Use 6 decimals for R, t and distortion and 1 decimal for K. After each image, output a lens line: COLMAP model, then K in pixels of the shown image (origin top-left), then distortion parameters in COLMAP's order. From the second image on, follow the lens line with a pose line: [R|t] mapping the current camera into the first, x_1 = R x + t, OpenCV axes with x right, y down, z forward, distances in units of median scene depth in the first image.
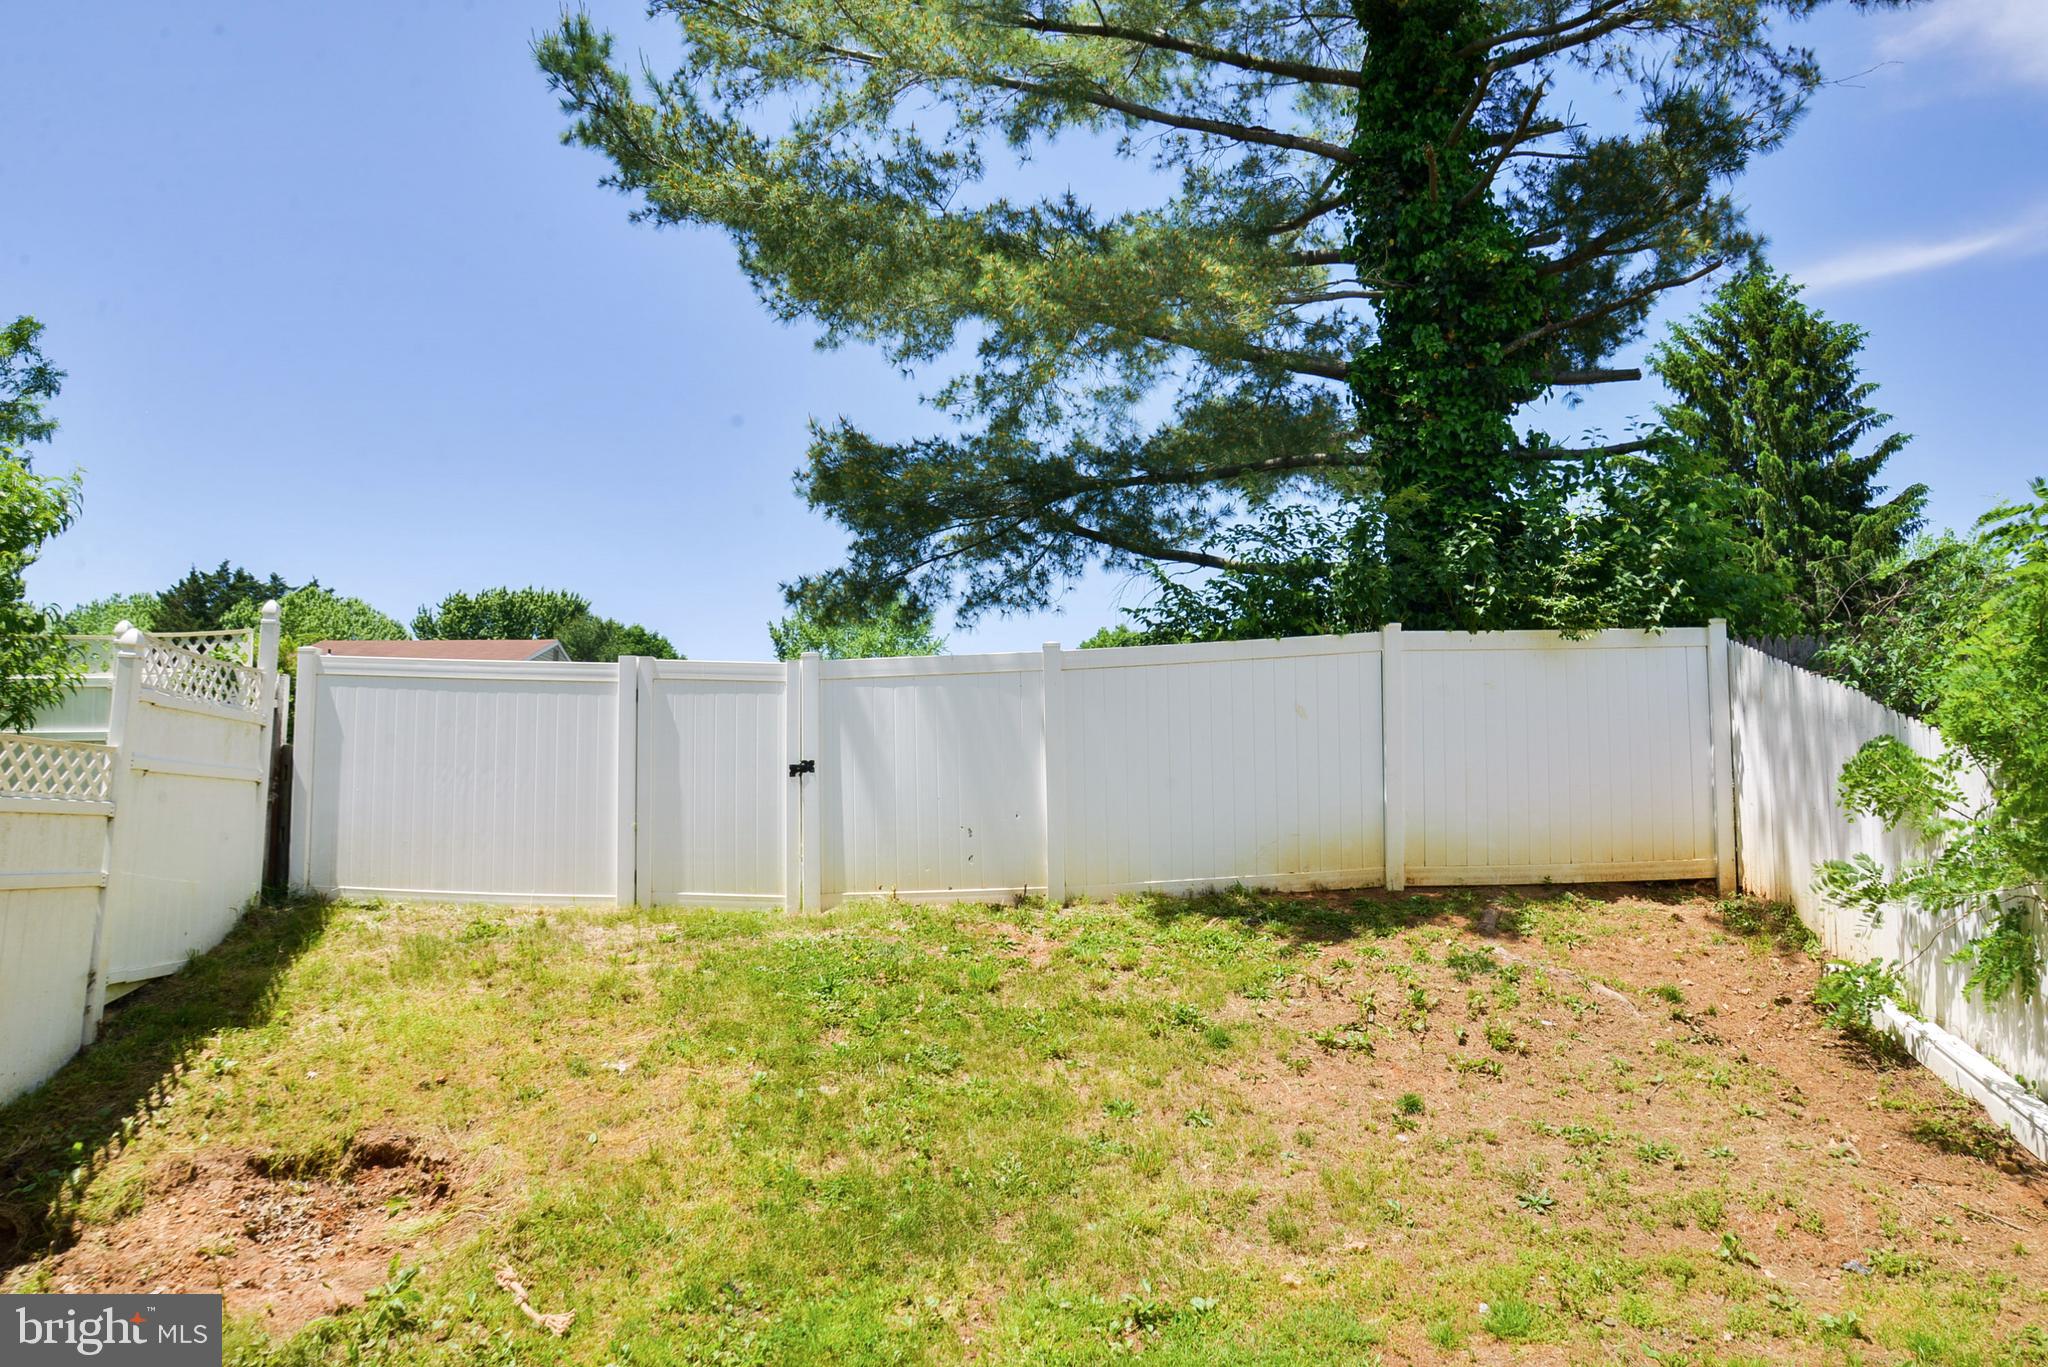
lens RADIAL K [[1435.8, 0, 1020.8], [0, 1435.8, 723.7], [0, 0, 1]] dist [-0.075723, 0.041225]
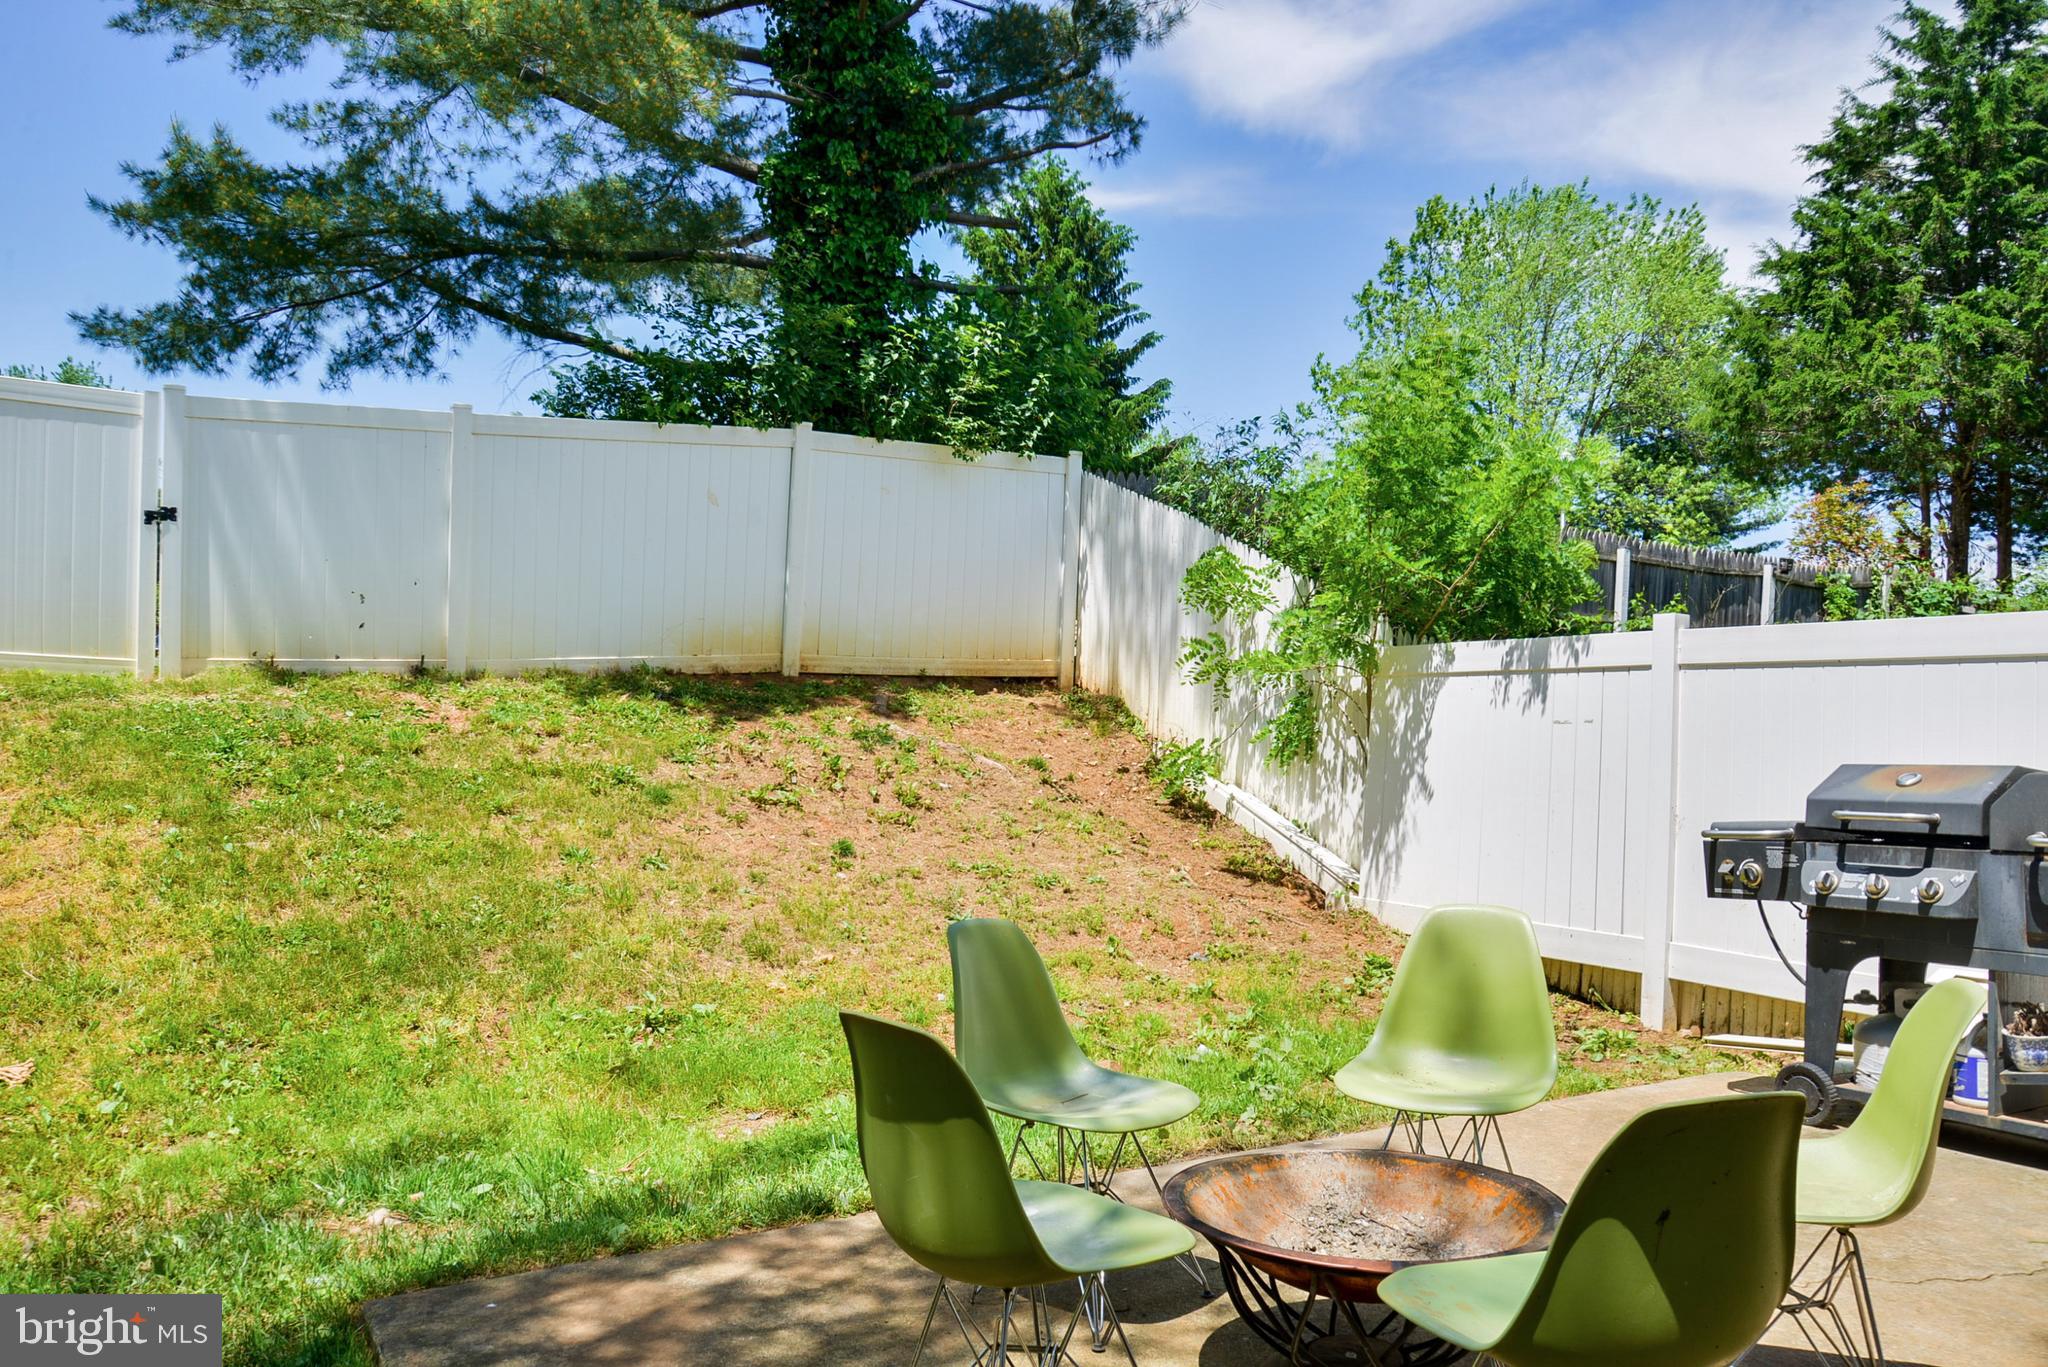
lens RADIAL K [[1435.8, 0, 1020.8], [0, 1435.8, 723.7], [0, 0, 1]] dist [-0.075723, 0.041225]
pose [[0.880352, 0.018274, 0.473968, -0.107966], [-0.072651, 0.992662, 0.096669, 0.042108], [-0.468723, -0.119537, 0.875220, -0.025186]]
